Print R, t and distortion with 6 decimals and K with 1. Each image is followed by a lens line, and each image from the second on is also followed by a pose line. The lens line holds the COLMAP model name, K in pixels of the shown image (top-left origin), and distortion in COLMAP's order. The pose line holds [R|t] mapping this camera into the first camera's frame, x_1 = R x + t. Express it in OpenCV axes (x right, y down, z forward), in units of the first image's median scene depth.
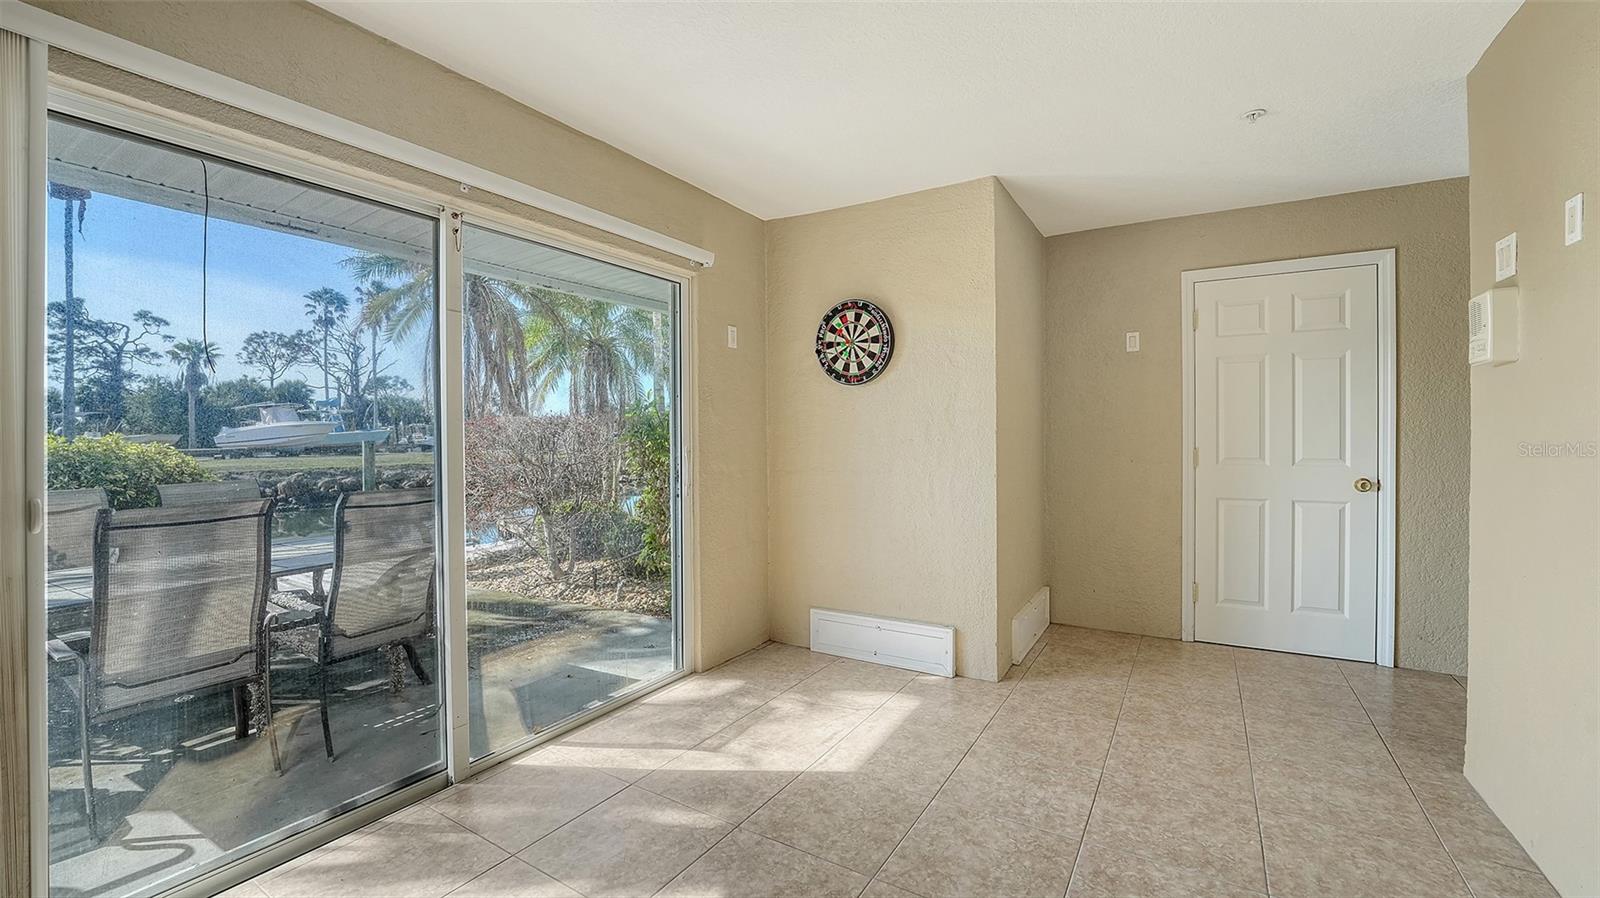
lens RADIAL K [[642.8, 0, 818.4], [0, 642.8, 442.4], [0, 0, 1]] dist [-0.047123, 0.007841]
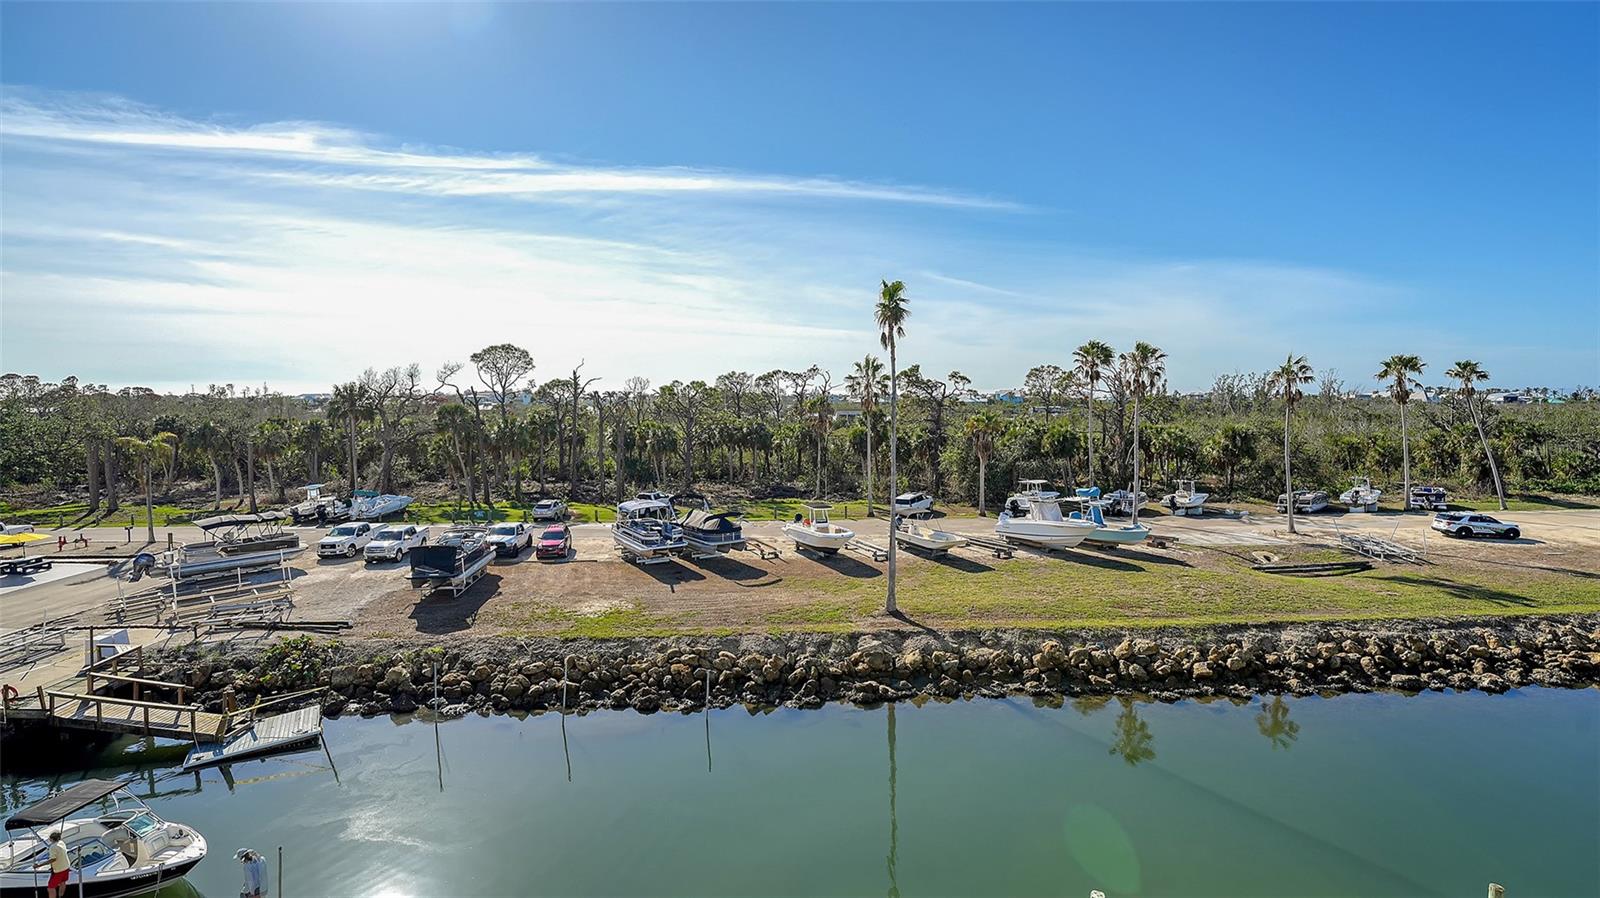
lens RADIAL K [[722.3, 0, 802.7], [0, 722.3, 440.8], [0, 0, 1]] dist [-0.016762, -0.000570]
pose [[0.493225, 0.063560, -0.867577, -0.038452], [-0.007986, 0.997616, 0.068547, -0.172924], [0.869865, -0.026880, 0.492556, 0.062962]]
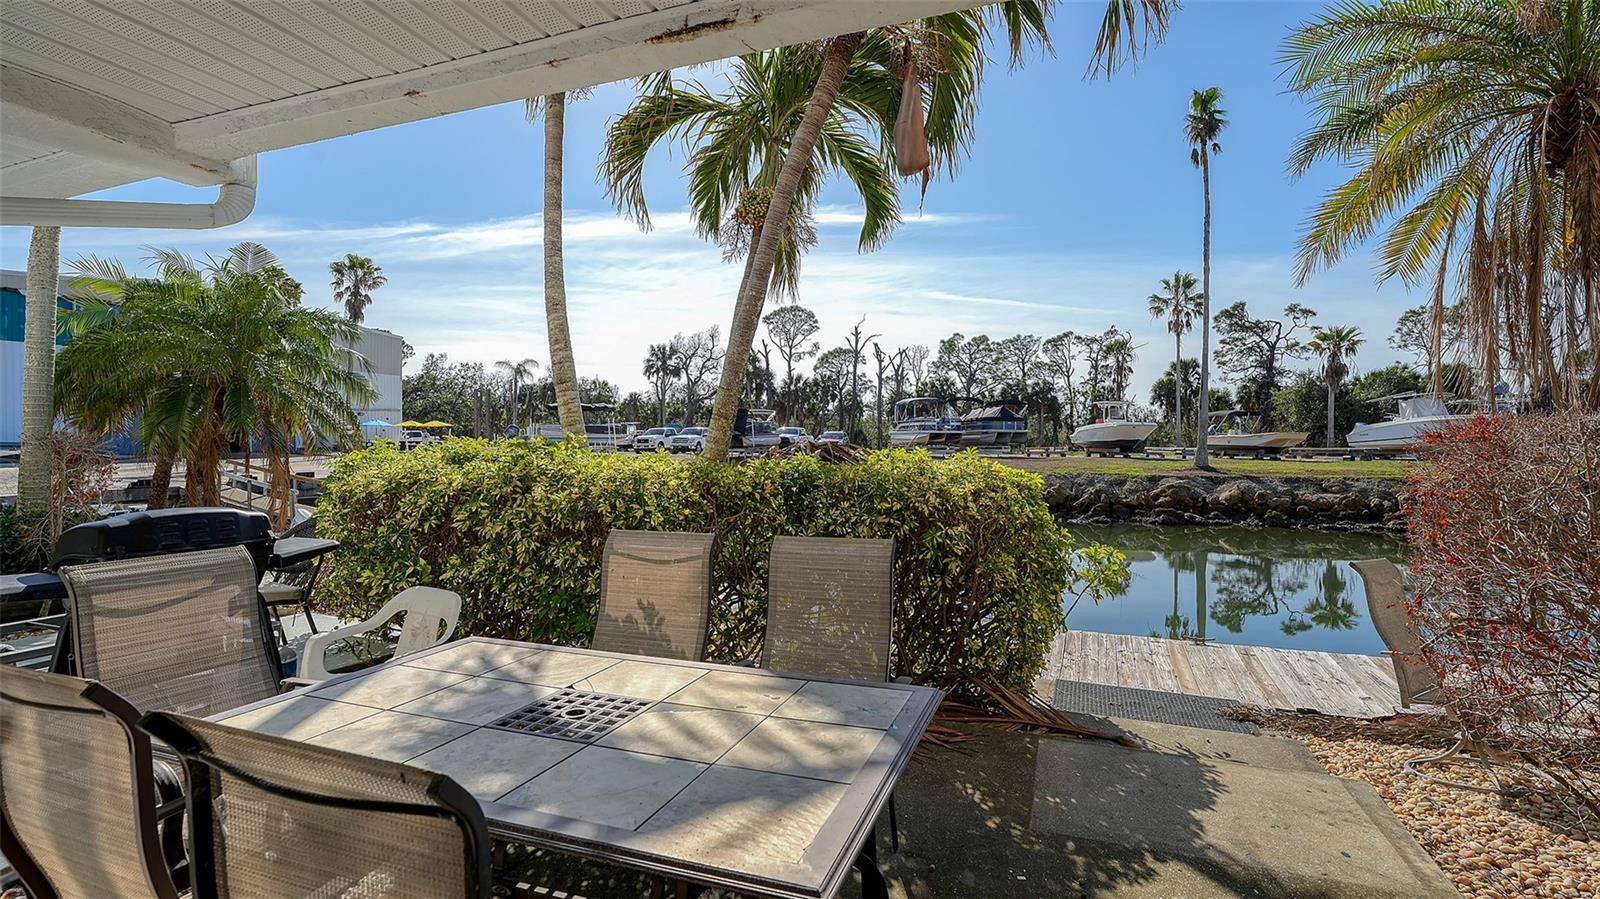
lens RADIAL K [[757.2, 0, 800.9], [0, 757.2, 455.1], [0, 0, 1]] dist [-0.010490, -0.001299]
pose [[0.139376, 0.032151, -0.989717, -0.015417], [-0.011660, 0.999457, 0.030826, -0.002777], [0.990171, 0.007244, 0.139676, 0.056960]]
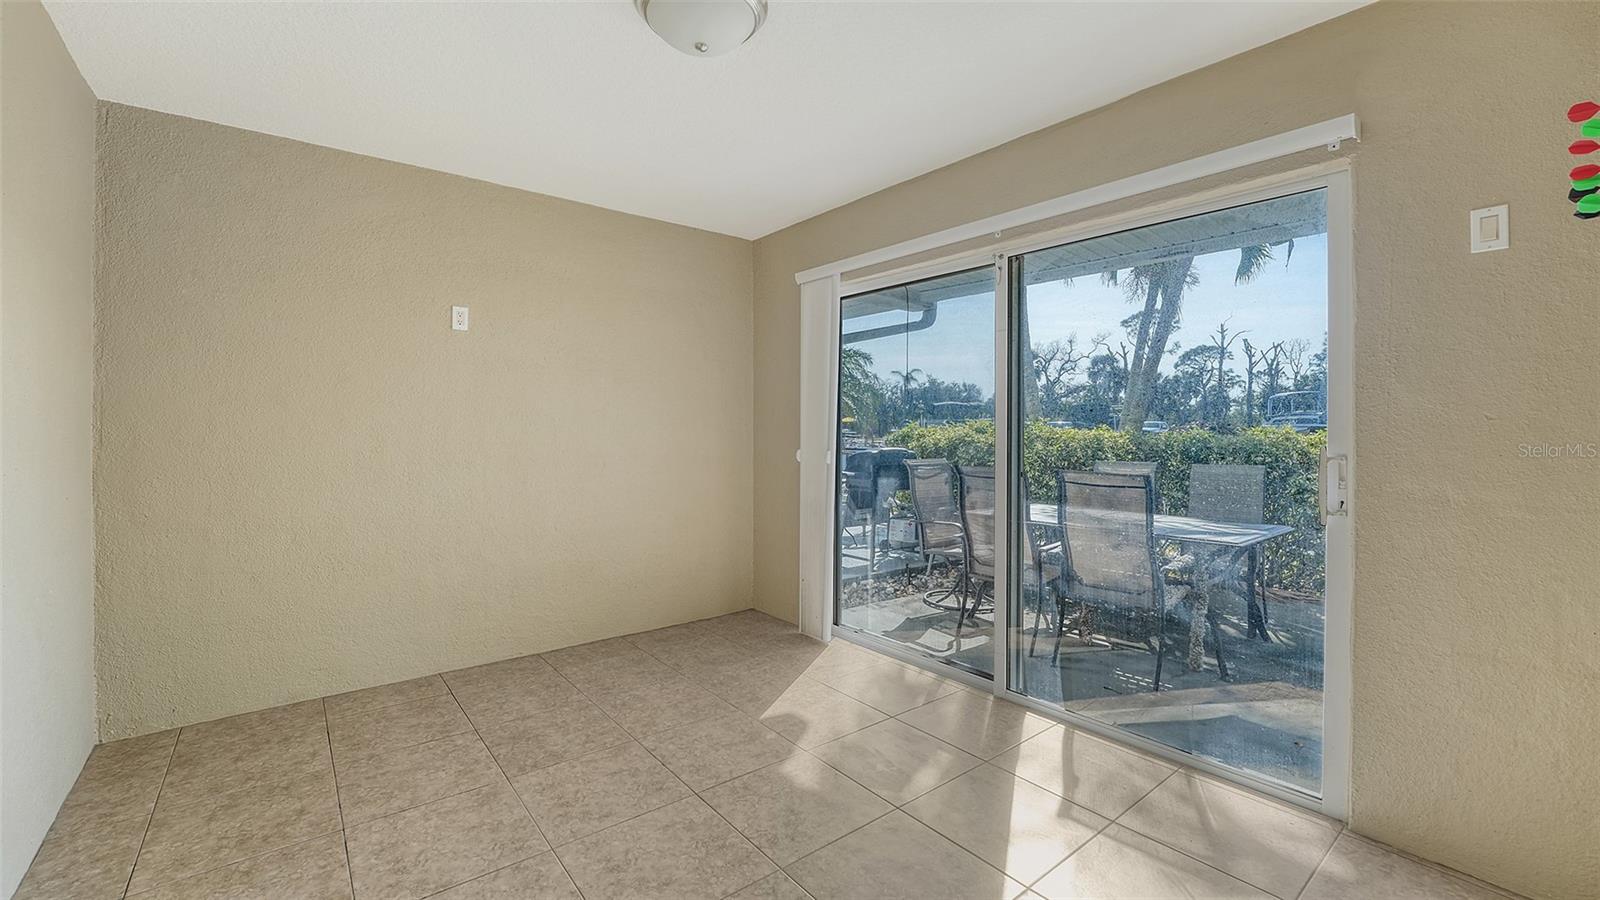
lens RADIAL K [[646.7, 0, 793.9], [0, 646.7, 428.4], [0, 0, 1]] dist [-0.019029, -0.000147]
pose [[-0.366022, 0.003484, -0.930600, 0.032839], [-0.011555, 0.999899, 0.008288, -0.000525], [0.930534, 0.013787, -0.365945, 0.044227]]
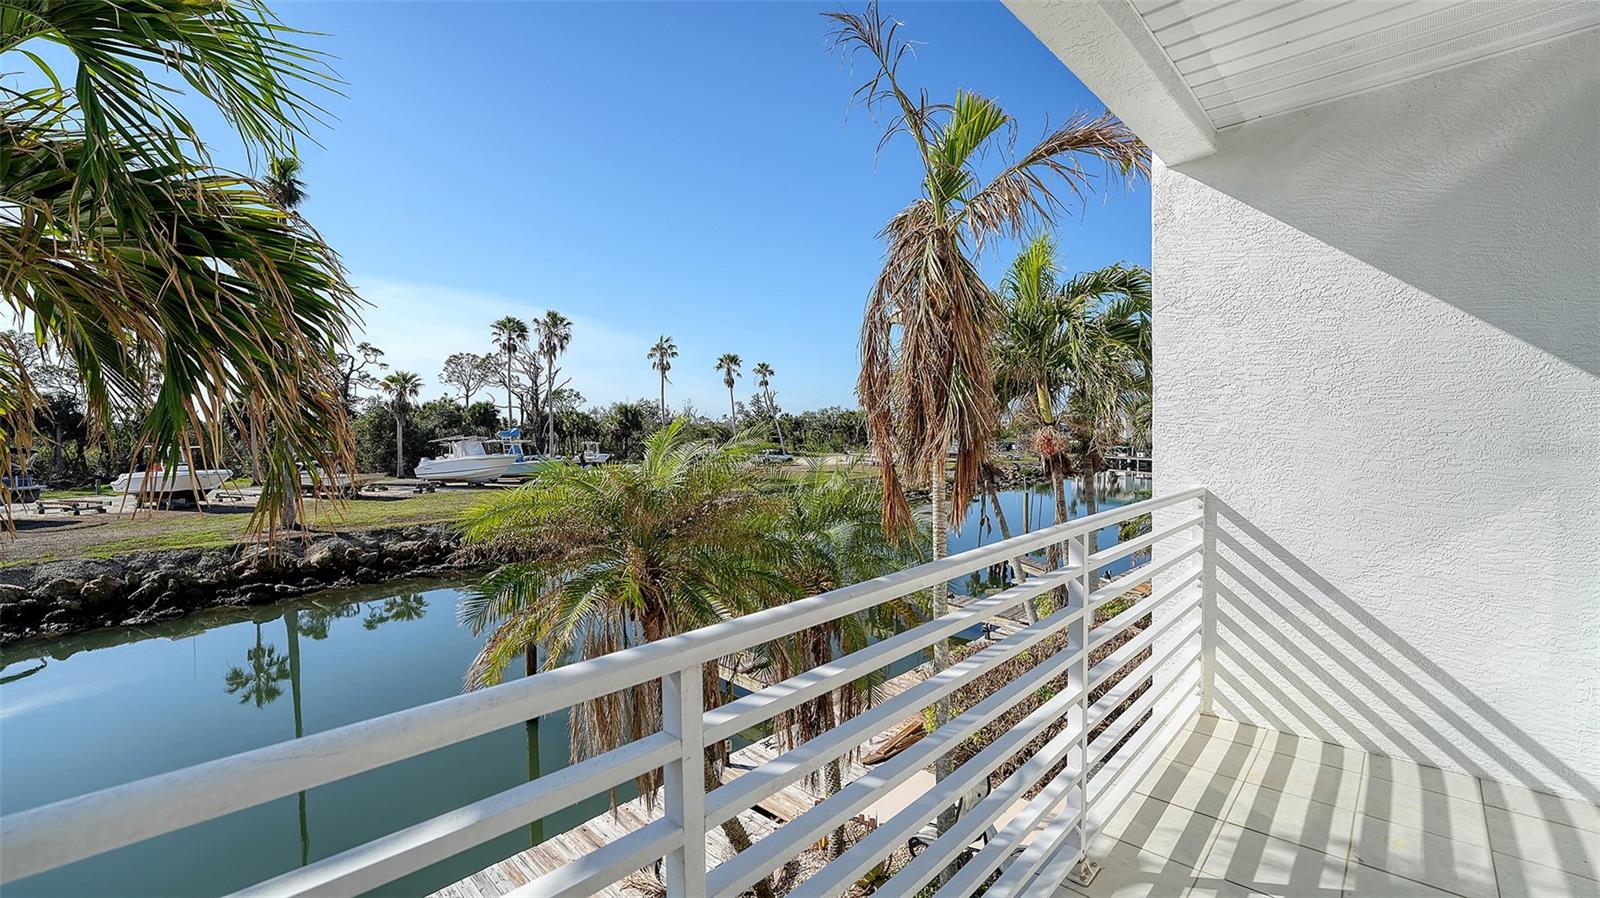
lens RADIAL K [[642.8, 0, 818.4], [0, 642.8, 442.4], [0, 0, 1]] dist [-0.047123, 0.007841]
pose [[0.975290, 0.010770, -0.220668, -0.032856], [-0.007747, 0.999864, 0.014561, -0.054657], [0.220795, -0.012492, 0.975240, 0.058047]]
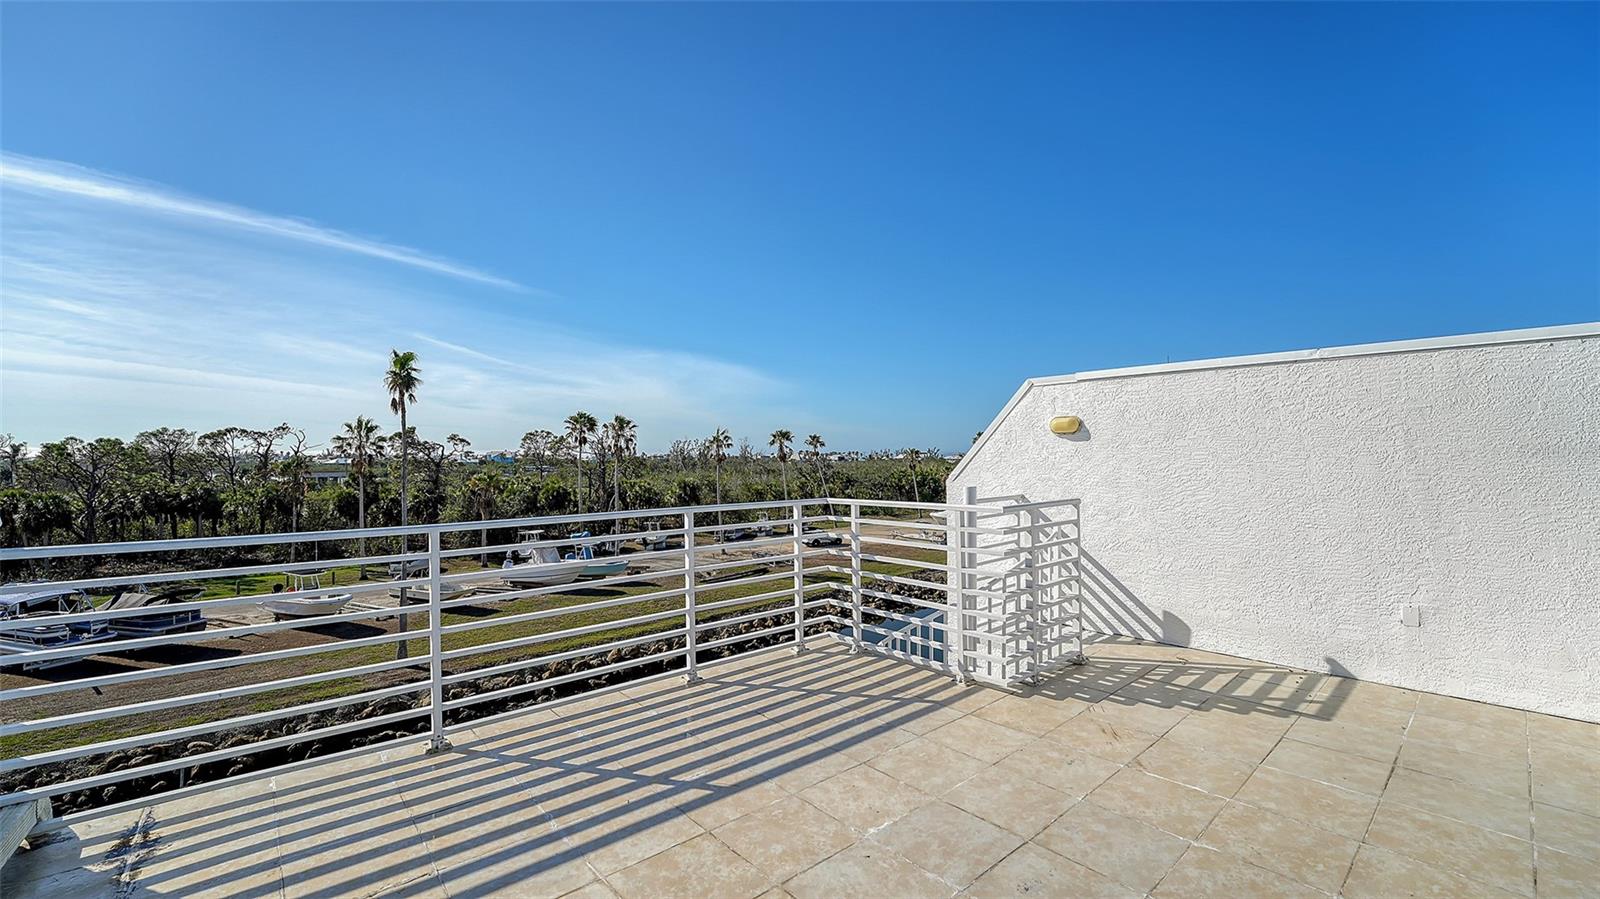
lens RADIAL K [[642.8, 0, 818.4], [0, 642.8, 442.9], [0, 0, 1]] dist [-0.047123, 0.007841]
pose [[0.952188, 0.002923, -0.305497, -0.000438], [-0.010276, 0.999695, -0.022463, -0.173789], [0.305338, 0.024528, 0.951928, 0.000365]]
